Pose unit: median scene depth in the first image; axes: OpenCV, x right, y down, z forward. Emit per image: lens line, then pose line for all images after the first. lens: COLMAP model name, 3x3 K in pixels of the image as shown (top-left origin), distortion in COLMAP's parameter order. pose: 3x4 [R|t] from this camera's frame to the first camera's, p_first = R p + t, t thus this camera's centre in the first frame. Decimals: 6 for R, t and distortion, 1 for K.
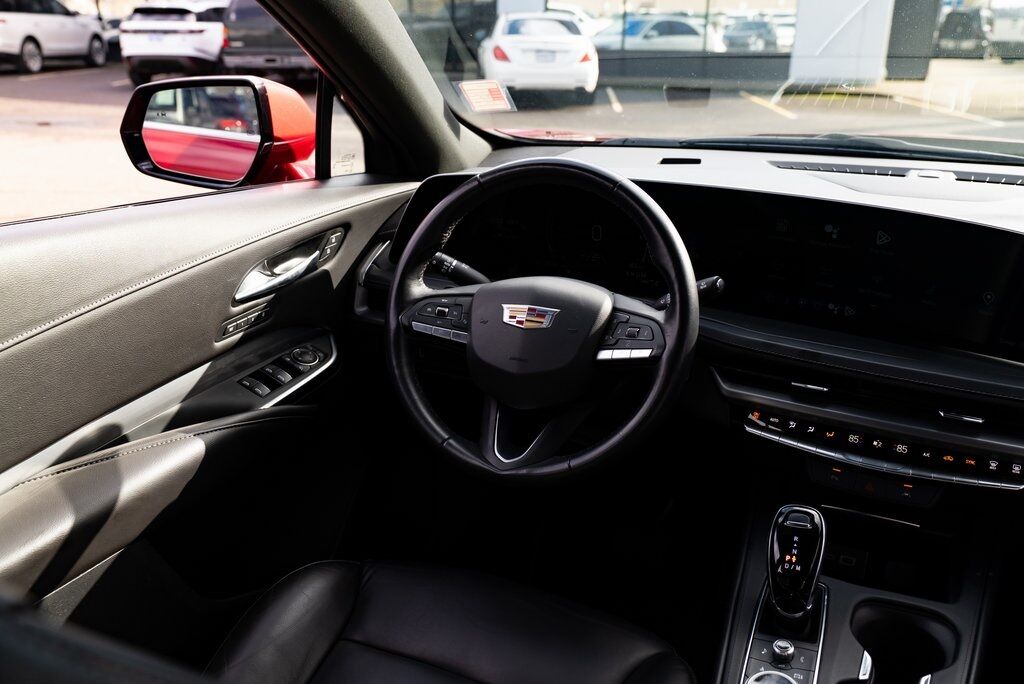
lens RADIAL K [[890.2, 0, 512.0], [0, 890.2, 342.0], [0, 0, 1]] dist [-0.017505, 0.021235]
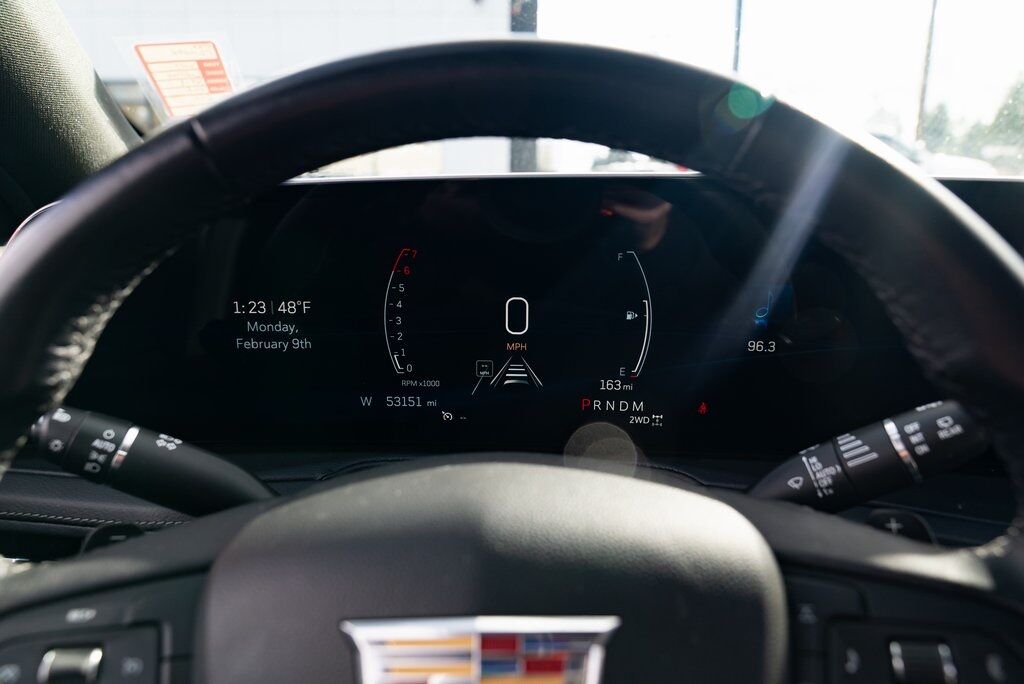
lens RADIAL K [[694.4, 0, 512.5], [0, 694.4, 339.5], [0, 0, 1]] dist [-0.024055, 0.005702]
pose [[0.919580, -0.084543, 0.383700, -0.030181], [0.131053, 0.986649, -0.096688, -0.081850], [-0.370403, 0.139198, 0.918382, 0.716553]]
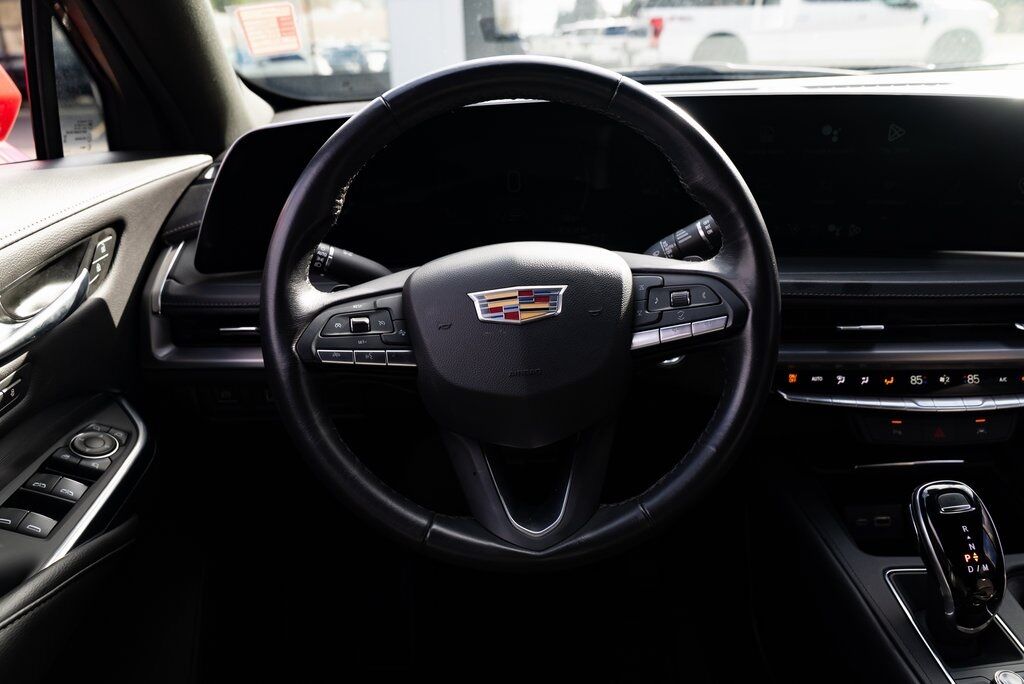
lens RADIAL K [[758.3, 0, 517.8], [0, 758.3, 338.9], [0, 0, 1]] dist [-0.015273, -0.002283]
pose [[0.893070, -0.196483, 0.404748, -0.180986], [0.190061, 0.980149, 0.056442, -0.030749], [-0.407803, 0.026520, 0.912685, 0.439152]]
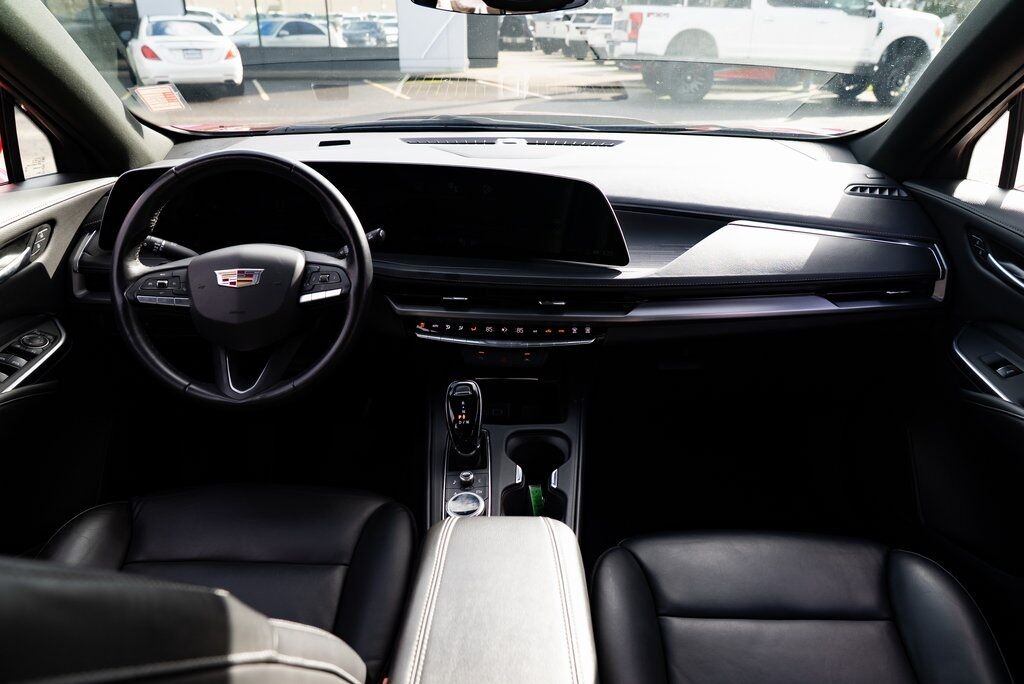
lens RADIAL K [[694.4, 0, 512.5], [0, 694.4, 339.5], [0, 0, 1]] dist [-0.024055, 0.005702]
pose [[0.903617, -0.175245, 0.390853, -0.025854], [0.141518, 0.983380, 0.113737, 0.000805], [-0.404289, -0.047462, 0.913399, -0.051877]]
